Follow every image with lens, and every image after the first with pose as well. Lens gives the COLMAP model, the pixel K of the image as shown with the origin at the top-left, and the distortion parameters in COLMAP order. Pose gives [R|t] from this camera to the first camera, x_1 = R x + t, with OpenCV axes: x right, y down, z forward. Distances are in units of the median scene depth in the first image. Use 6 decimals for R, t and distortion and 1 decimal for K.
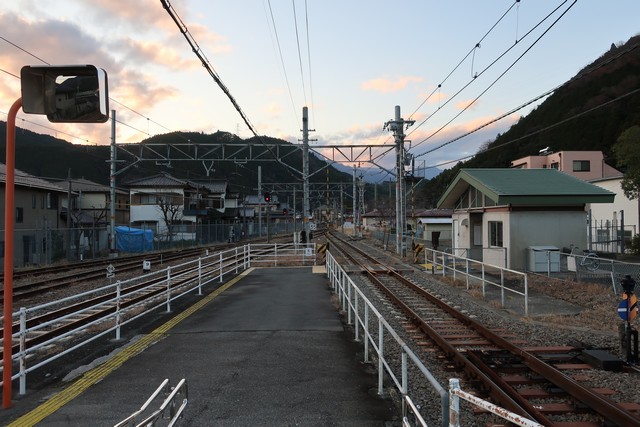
lens RADIAL K [[502.1, 0, 320.9], [0, 502.1, 213.7], [0, 0, 1]] dist [-0.006026, 0.003234]
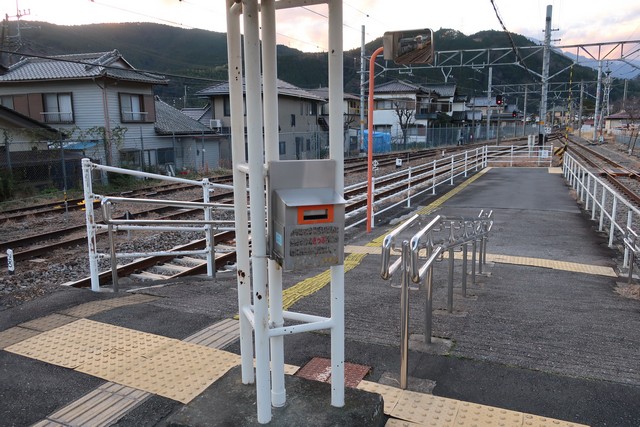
lens RADIAL K [[502.1, 0, 320.9], [0, 502.1, 213.7], [0, 0, 1]] dist [-0.006026, 0.003234]
pose [[0.910573, 0.067552, -0.407792, -0.007565], [0.010953, 0.982266, 0.187172, -0.001512], [0.413204, -0.174900, 0.893685, -0.081403]]
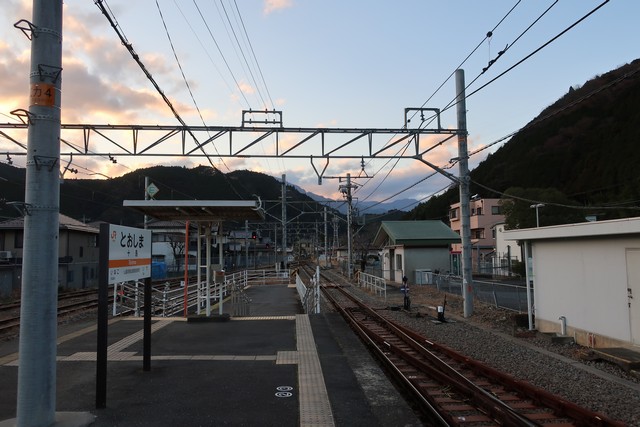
lens RADIAL K [[502.1, 0, 320.9], [0, 502.1, 213.7], [0, 0, 1]] dist [-0.006026, 0.003234]
pose [[0.999277, -0.003914, 0.037811, 0.013107], [0.006319, 0.997949, -0.063703, -0.006494], [-0.037485, 0.063895, 0.997252, -0.276658]]
